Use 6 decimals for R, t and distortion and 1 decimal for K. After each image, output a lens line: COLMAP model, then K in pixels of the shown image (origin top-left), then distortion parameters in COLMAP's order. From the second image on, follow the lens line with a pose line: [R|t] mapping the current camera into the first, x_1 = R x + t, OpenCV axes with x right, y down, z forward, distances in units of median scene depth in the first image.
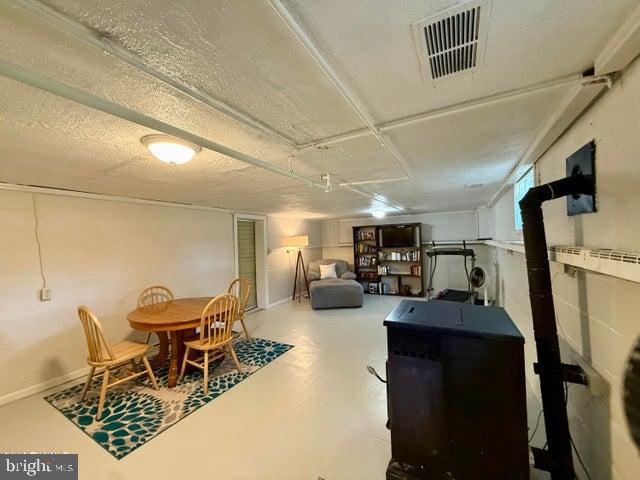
lens RADIAL K [[253.8, 0, 319.4], [0, 253.8, 239.7], [0, 0, 1]] dist [-0.004106, 0.000093]
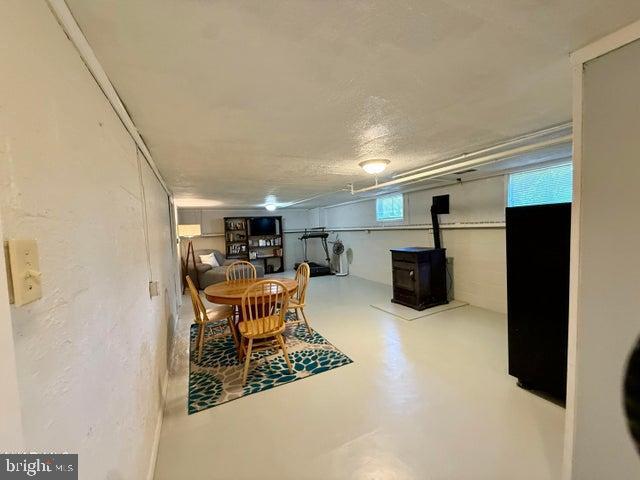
lens RADIAL K [[253.8, 0, 317.8], [0, 253.8, 241.3], [0, 0, 1]] dist [-0.004106, 0.000093]
pose [[0.566919, -0.035610, 0.823004, -0.579124], [0.018862, 0.999364, 0.030248, 0.027309], [-0.823558, -0.001625, 0.567230, 0.085803]]
